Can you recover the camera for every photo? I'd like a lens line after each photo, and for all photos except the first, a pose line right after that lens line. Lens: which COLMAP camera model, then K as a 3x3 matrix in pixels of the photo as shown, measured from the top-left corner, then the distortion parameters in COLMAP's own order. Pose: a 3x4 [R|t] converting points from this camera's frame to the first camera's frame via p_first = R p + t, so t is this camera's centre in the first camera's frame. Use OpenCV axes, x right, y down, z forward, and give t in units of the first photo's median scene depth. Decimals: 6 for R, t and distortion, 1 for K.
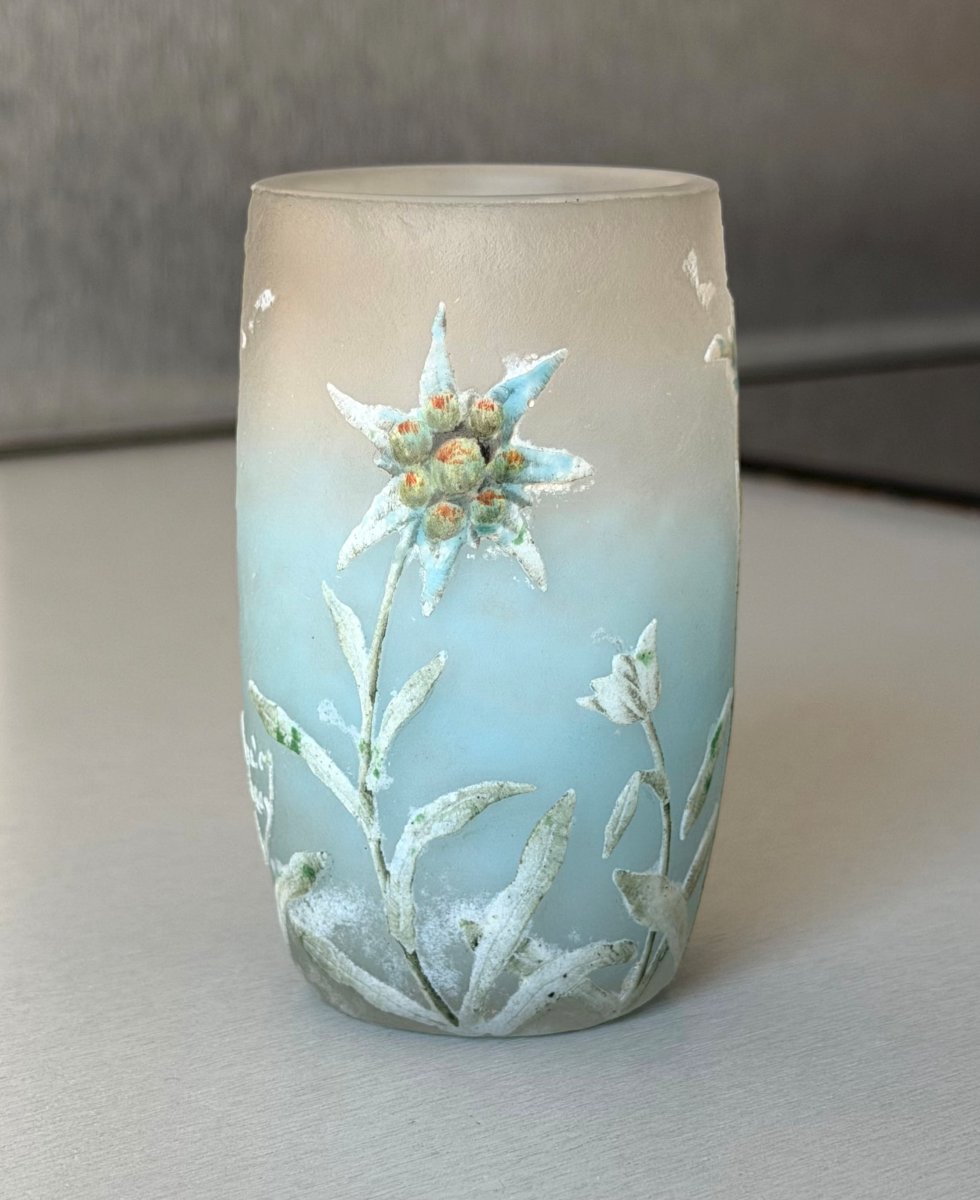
lens RADIAL K [[2845.9, 0, 488.5], [0, 2845.9, 635.3], [0, 0, 1]] dist [0.153253, 0.241841]
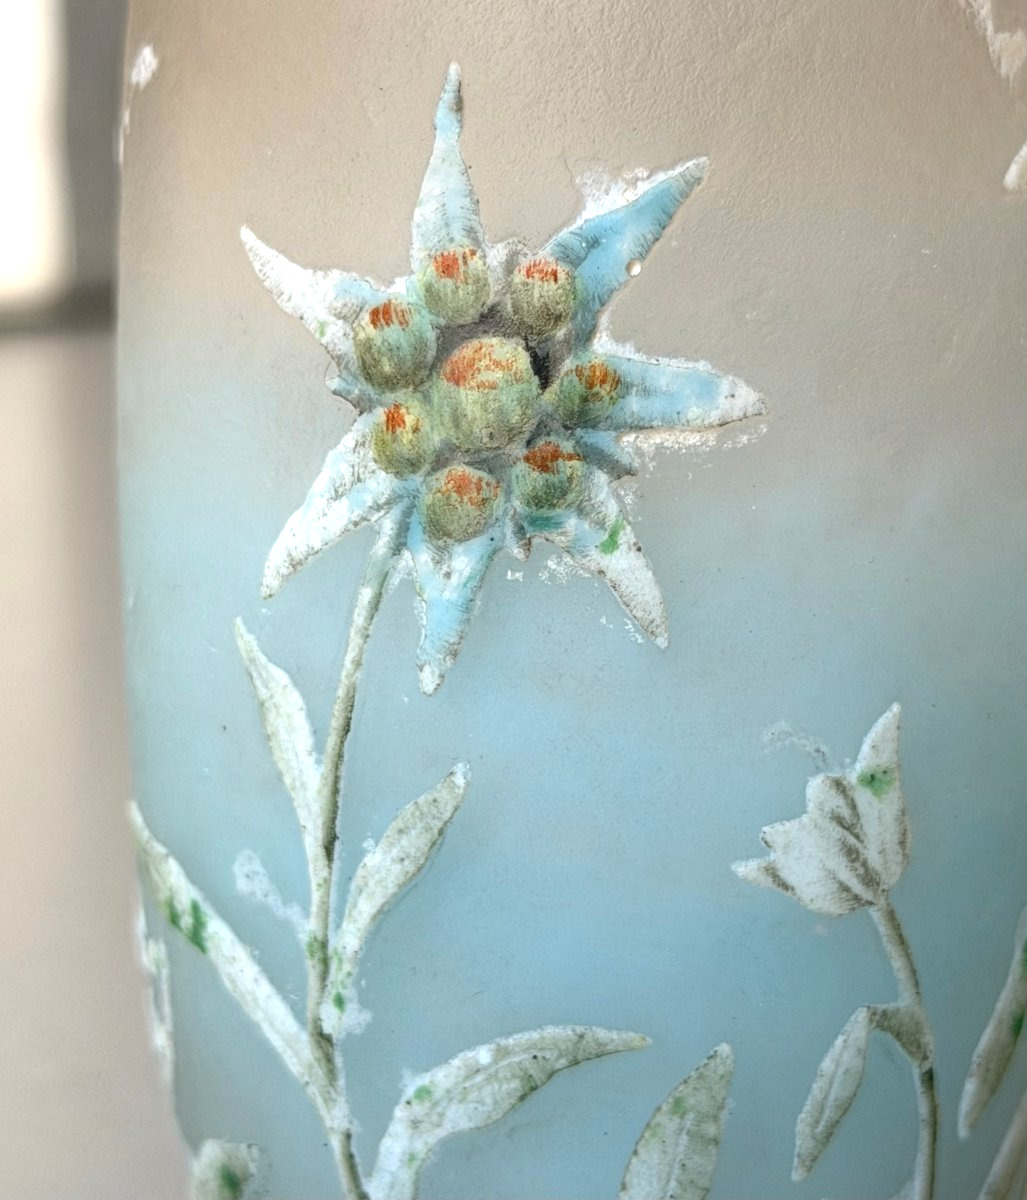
lens RADIAL K [[3554.5, 0, 597.3], [0, 3554.5, 501.2], [0, 0, 1]] dist [0.105996, 0.365824]
pose [[0.994410, 0.010807, -0.105029, 0.071471], [-0.013416, 0.999618, -0.024171, -0.025341], [0.104727, 0.025445, 0.994175, 0.377252]]
